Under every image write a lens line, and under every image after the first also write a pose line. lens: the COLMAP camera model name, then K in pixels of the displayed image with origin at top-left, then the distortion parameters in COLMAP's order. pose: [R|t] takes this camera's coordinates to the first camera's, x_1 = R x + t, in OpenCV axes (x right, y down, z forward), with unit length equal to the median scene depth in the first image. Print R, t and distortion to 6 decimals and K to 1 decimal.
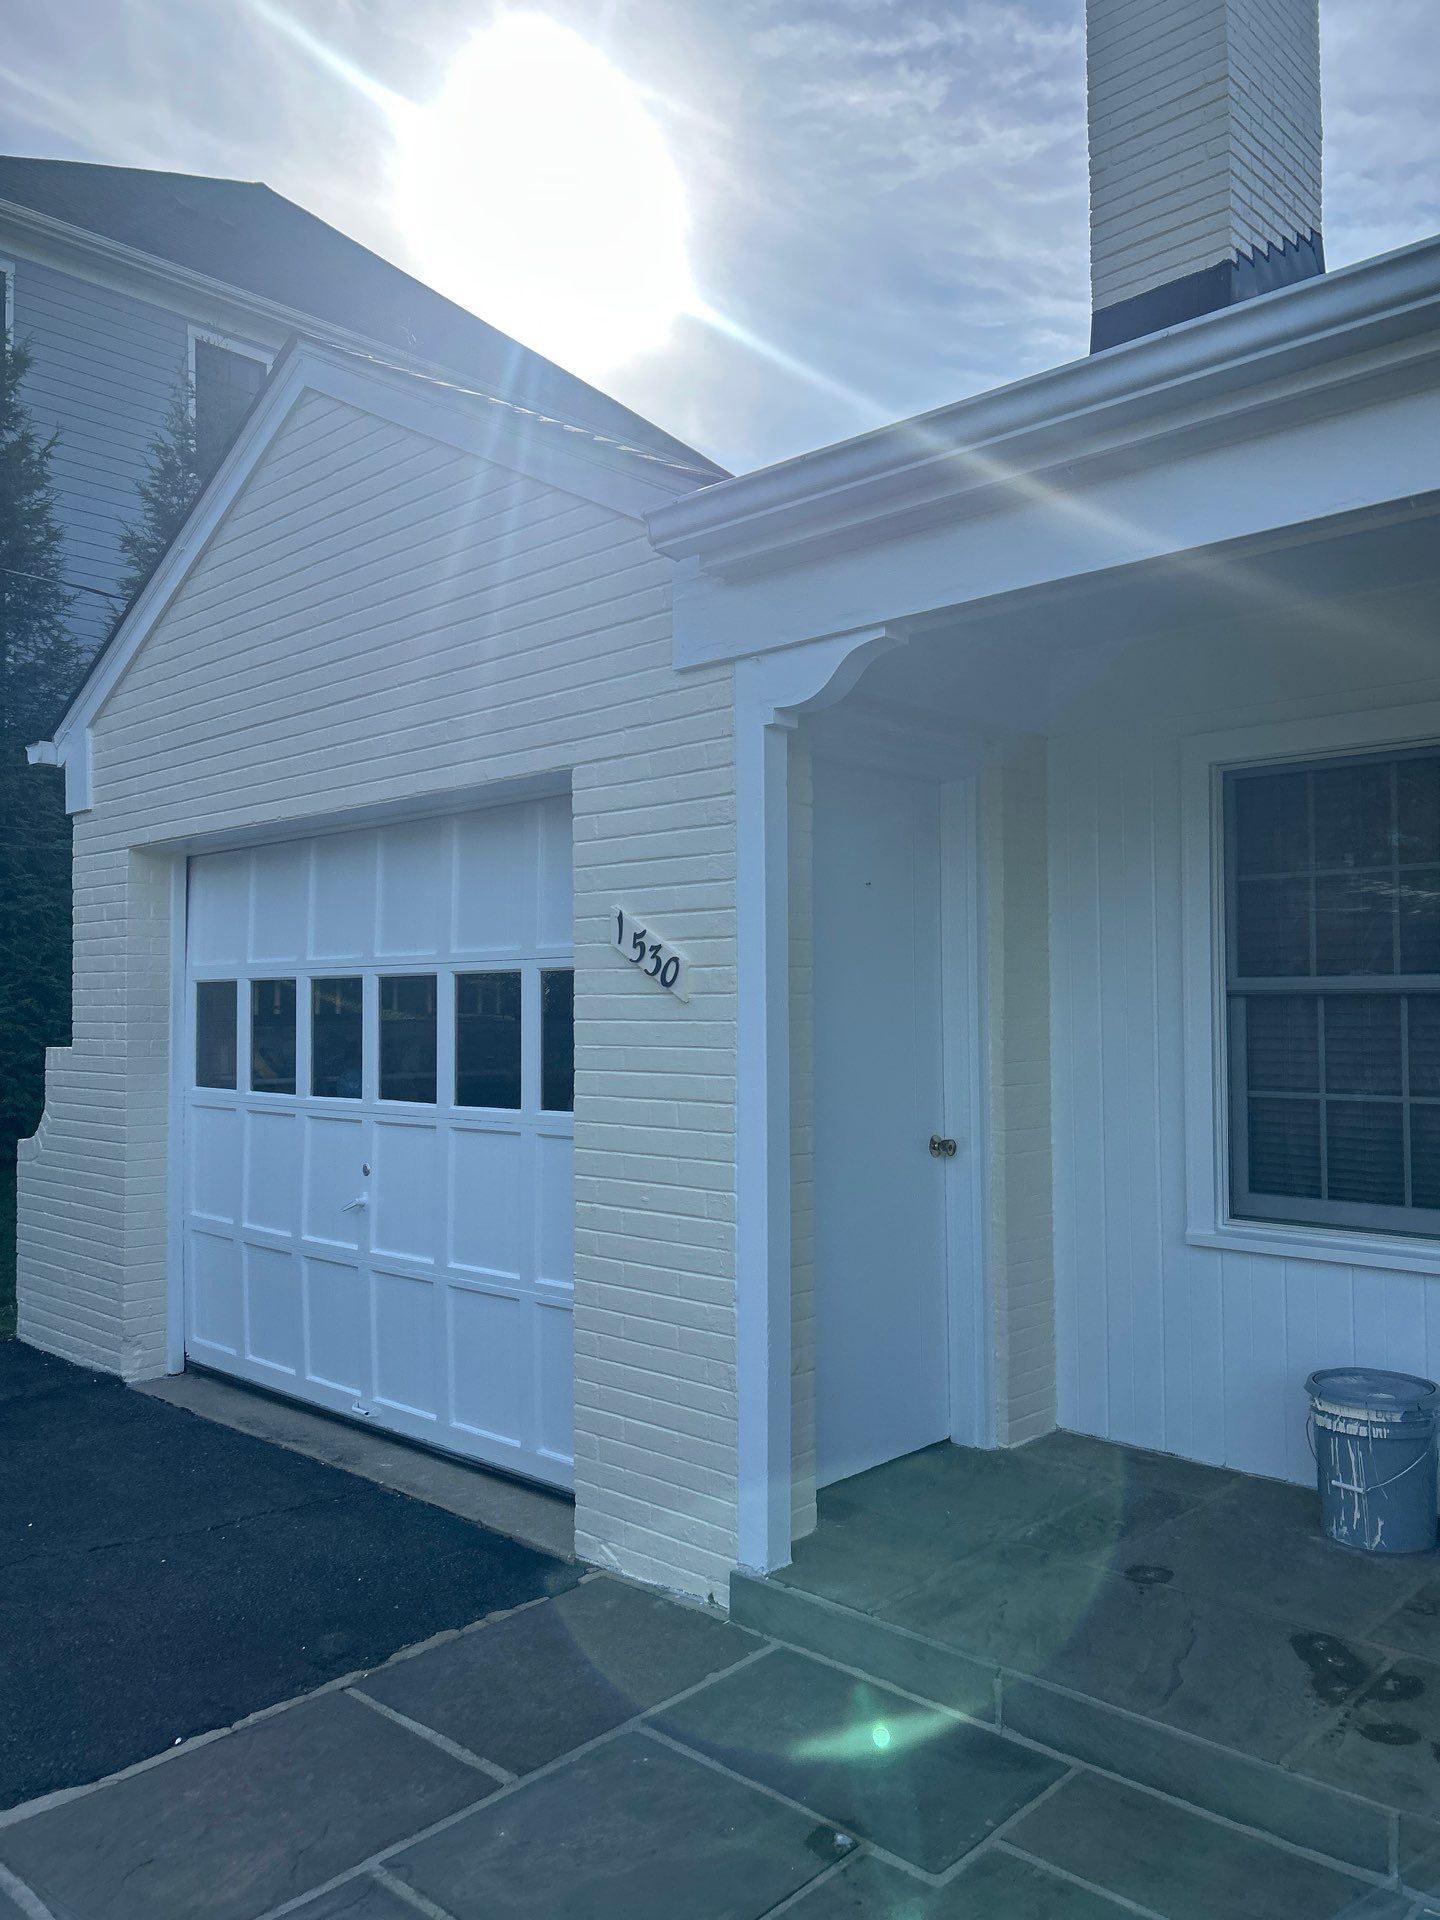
lens RADIAL K [[1450.7, 0, 699.4], [0, 1450.7, 973.8], [0, 0, 1]] dist [0.057218, -0.061904]
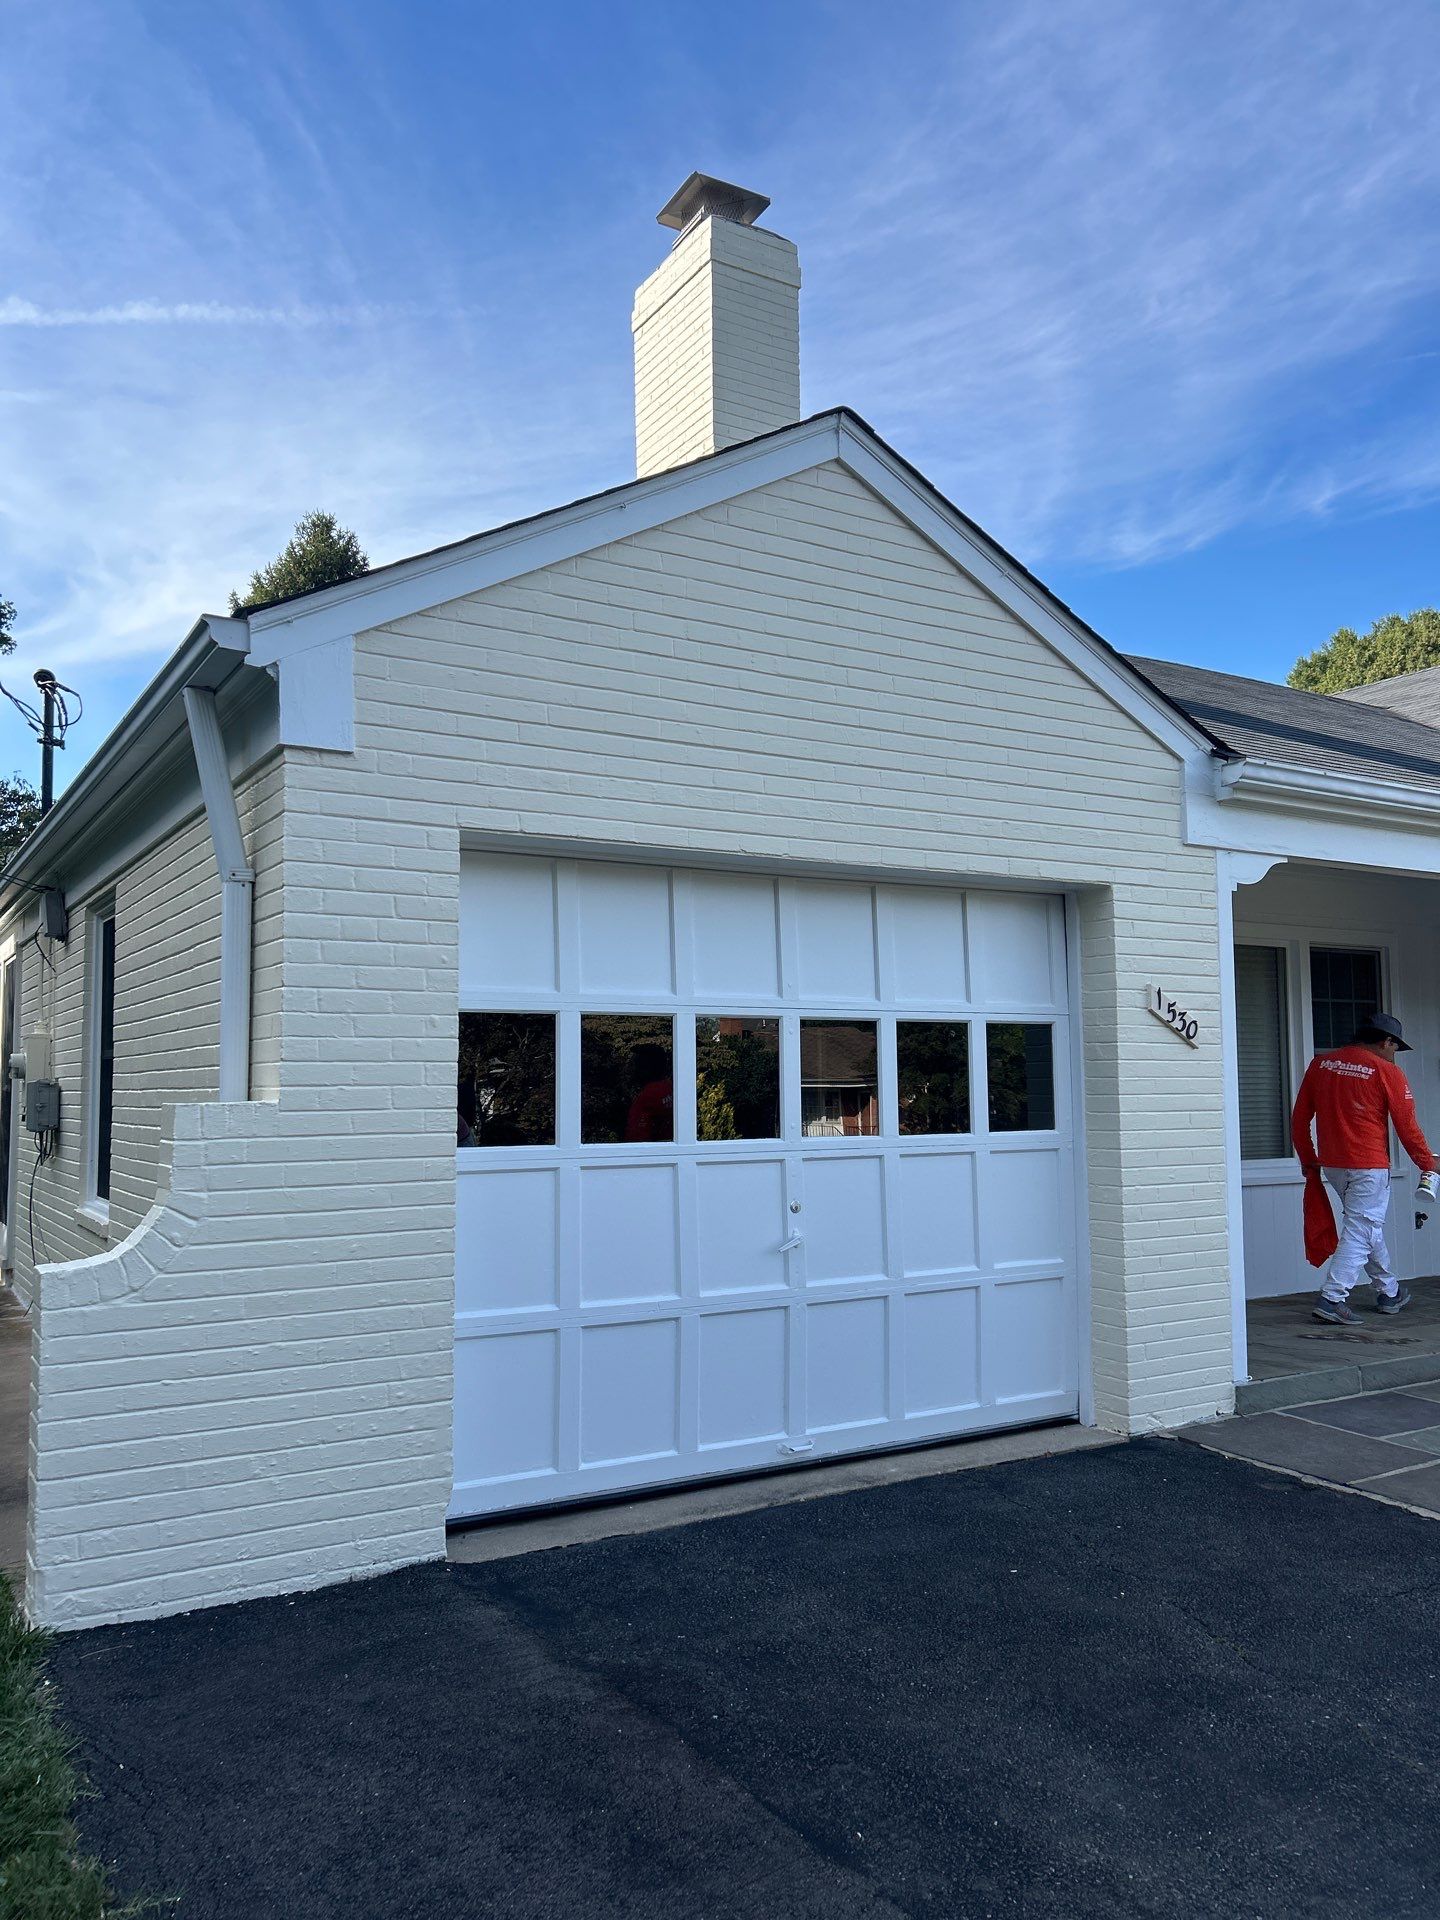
lens RADIAL K [[1450.7, 0, 701.4], [0, 1450.7, 966.9], [0, 0, 1]] dist [0.057218, -0.061904]
pose [[0.254445, 0.080611, 0.963722, -1.675168], [-0.017407, 0.996740, -0.078777, 0.064599], [-0.966931, 0.003268, 0.255018, 1.084032]]
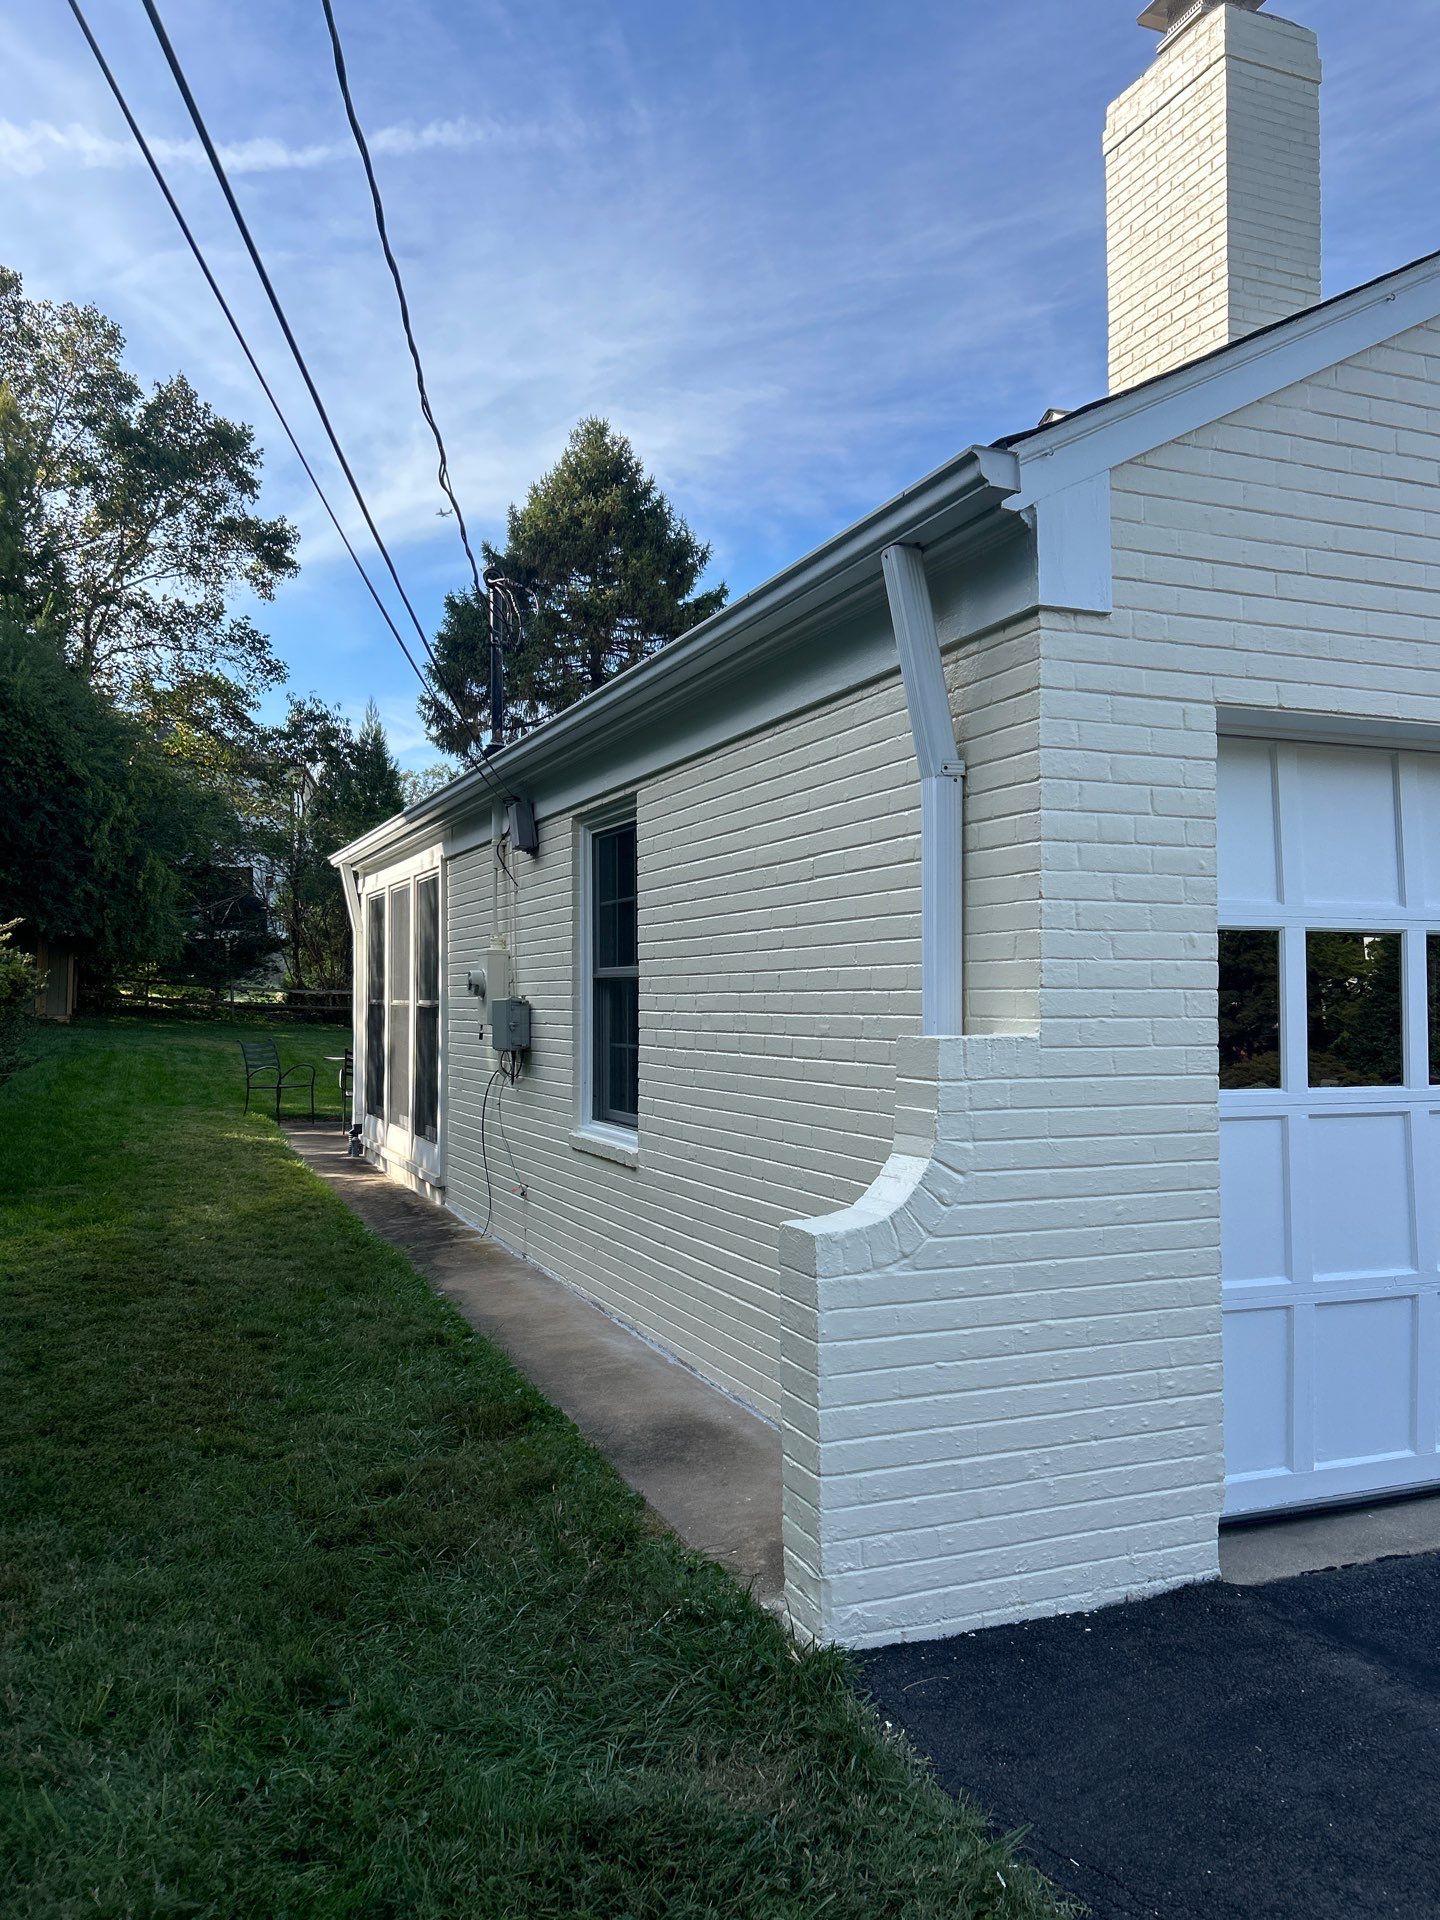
lens RADIAL K [[1450.7, 0, 698.5], [0, 1450.7, 953.6], [0, 0, 1]] dist [0.057218, -0.061904]
pose [[0.393774, 0.031256, 0.918676, -1.621917], [-0.021316, 0.999463, -0.024868, 0.060112], [-0.918960, -0.009790, 0.394229, 1.500248]]
